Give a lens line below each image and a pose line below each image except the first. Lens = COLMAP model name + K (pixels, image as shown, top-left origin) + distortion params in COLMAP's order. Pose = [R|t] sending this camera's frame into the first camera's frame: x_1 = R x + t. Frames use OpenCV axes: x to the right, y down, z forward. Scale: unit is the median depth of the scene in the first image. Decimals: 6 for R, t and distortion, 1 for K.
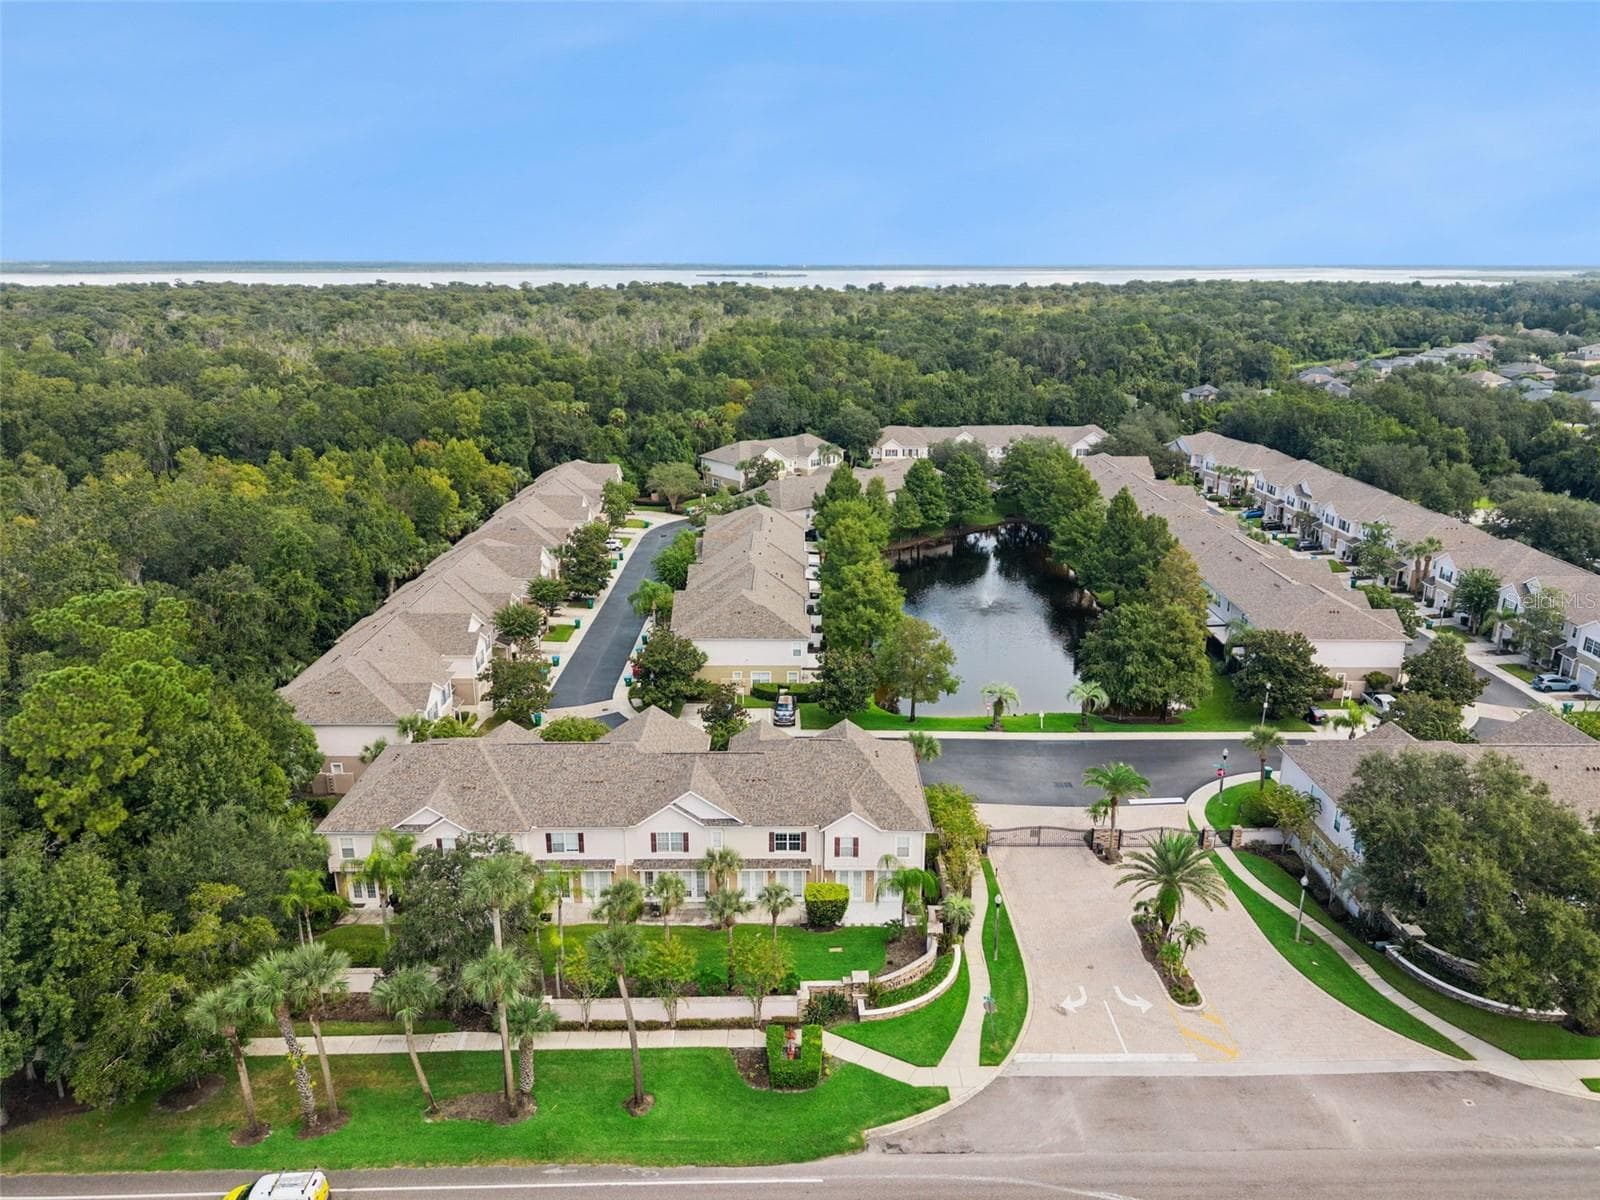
lens RADIAL K [[1044.0, 0, 798.3], [0, 1044.0, 546.3], [0, 0, 1]] dist [0.033759, -0.001687]
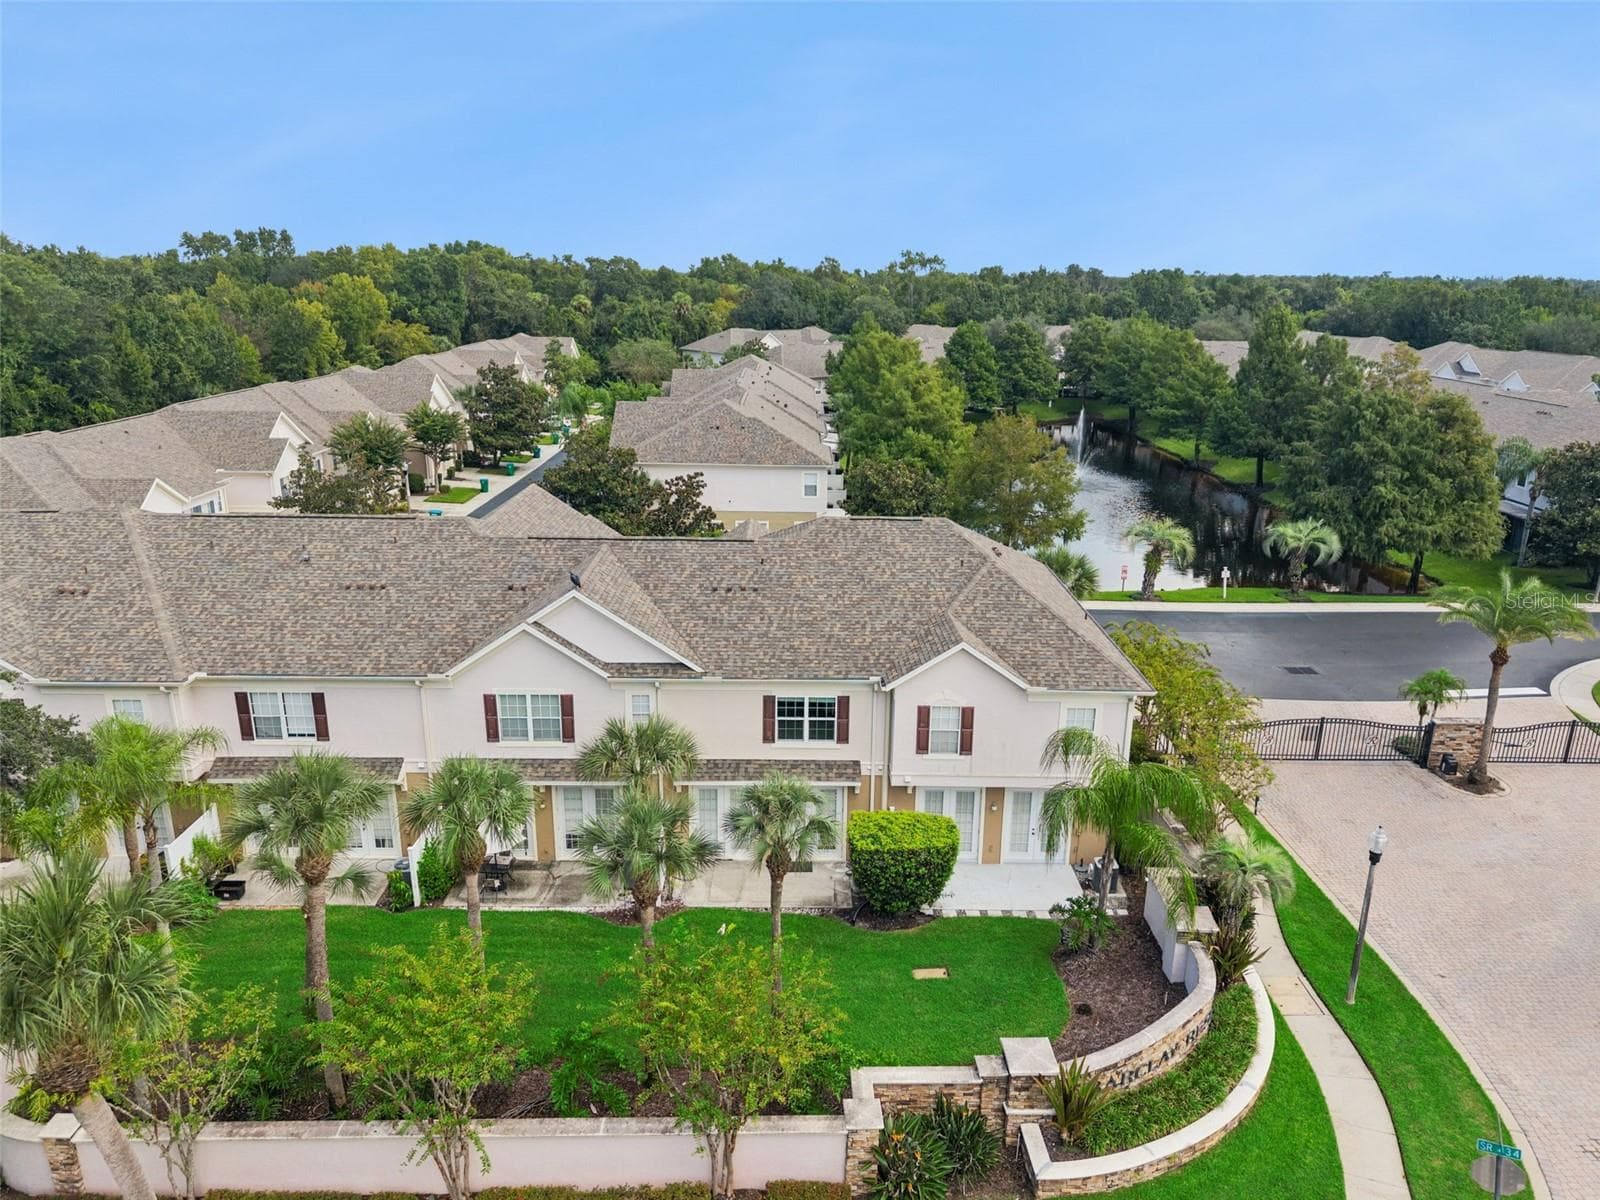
lens RADIAL K [[1047.6, 0, 805.4], [0, 1047.6, 540.0], [0, 0, 1]] dist [0.010164, -0.000493]
pose [[0.999896, 0.010528, 0.009892, -0.015308], [-0.010343, 0.999773, -0.018627, 0.216977], [-0.010086, 0.018523, 0.999778, 0.570343]]
